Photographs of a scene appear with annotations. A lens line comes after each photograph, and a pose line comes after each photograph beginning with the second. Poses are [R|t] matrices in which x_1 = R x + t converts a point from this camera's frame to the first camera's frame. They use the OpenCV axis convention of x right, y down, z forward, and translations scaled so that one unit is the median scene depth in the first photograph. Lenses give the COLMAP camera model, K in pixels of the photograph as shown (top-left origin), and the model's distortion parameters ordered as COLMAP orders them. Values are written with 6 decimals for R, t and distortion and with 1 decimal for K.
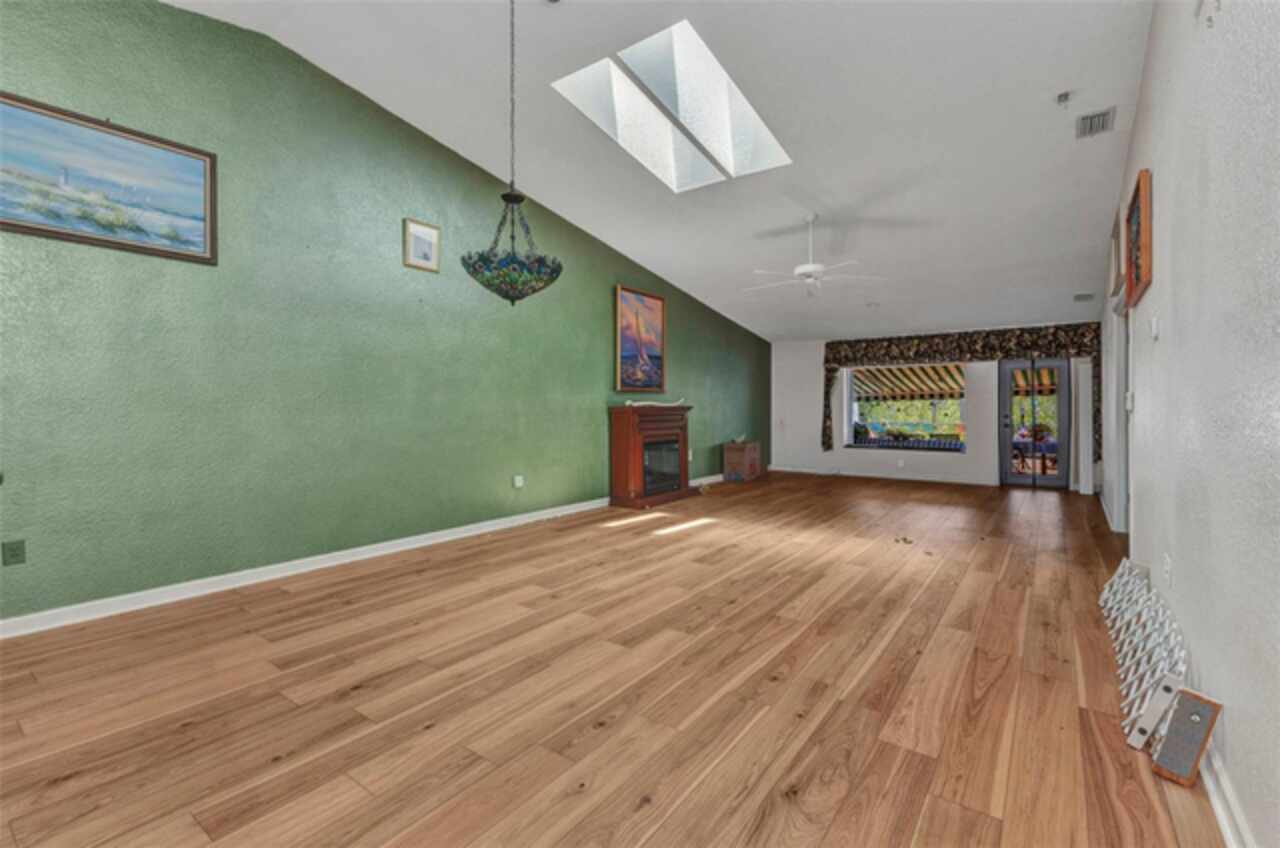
lens RADIAL K [[556.9, 0, 637.0], [0, 556.9, 401.8], [0, 0, 1]] dist [0.013375, -0.000164]
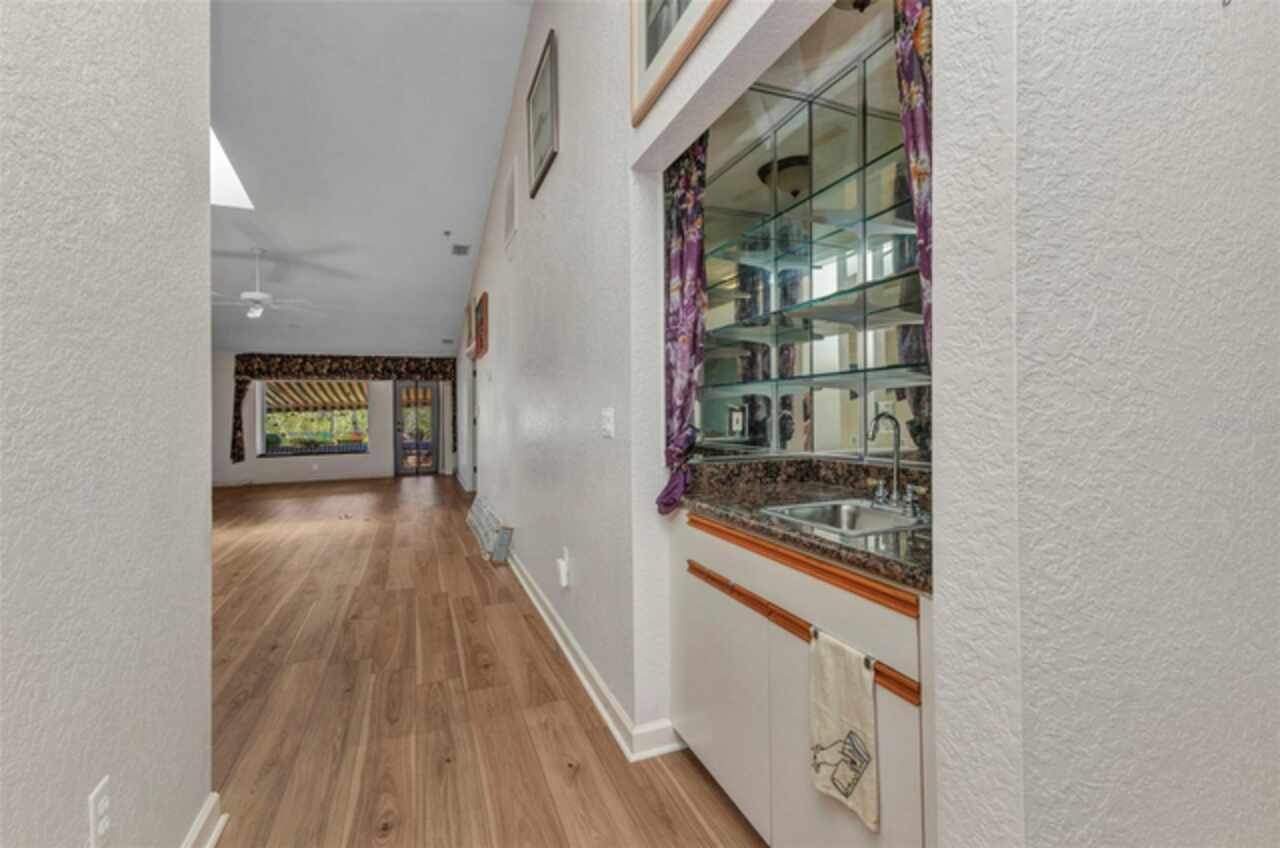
lens RADIAL K [[556.9, 0, 637.0], [0, 556.9, 401.8], [0, 0, 1]] dist [0.013375, -0.000164]
pose [[0.521274, 0.009263, 0.853339, -0.161478], [0.007277, 0.999856, -0.015299, -0.000002], [-0.853358, 0.014185, 0.521132, -0.154910]]
